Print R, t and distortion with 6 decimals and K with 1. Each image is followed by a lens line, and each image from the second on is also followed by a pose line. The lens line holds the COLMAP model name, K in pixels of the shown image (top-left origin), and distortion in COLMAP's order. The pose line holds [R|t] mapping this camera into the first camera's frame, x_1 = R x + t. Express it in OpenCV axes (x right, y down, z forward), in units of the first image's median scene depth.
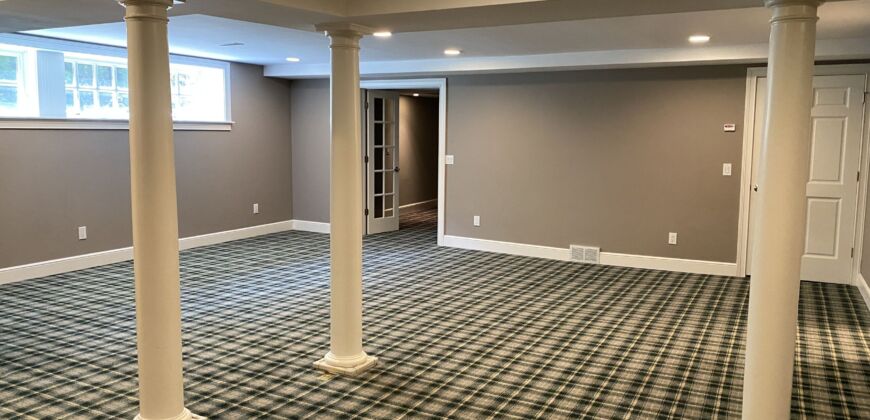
lens RADIAL K [[638.6, 0, 435.0], [0, 638.6, 210.0], [0, 0, 1]] dist [-0.108336, -0.001337]
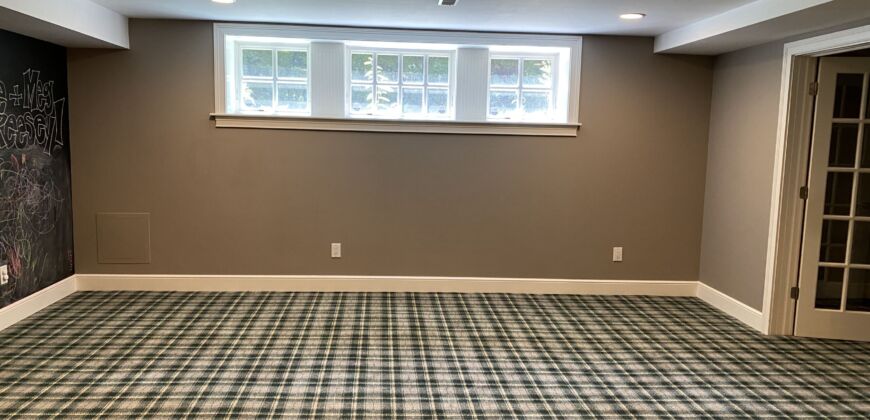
lens RADIAL K [[651.2, 0, 435.0], [0, 651.2, 210.0], [0, 0, 1]] dist [0.002624, -0.004214]
pose [[0.503438, 0.092258, -0.859092, 0.203045], [-0.115503, 0.992545, 0.038904, -0.052596], [0.856276, 0.079642, 0.510341, 0.481032]]
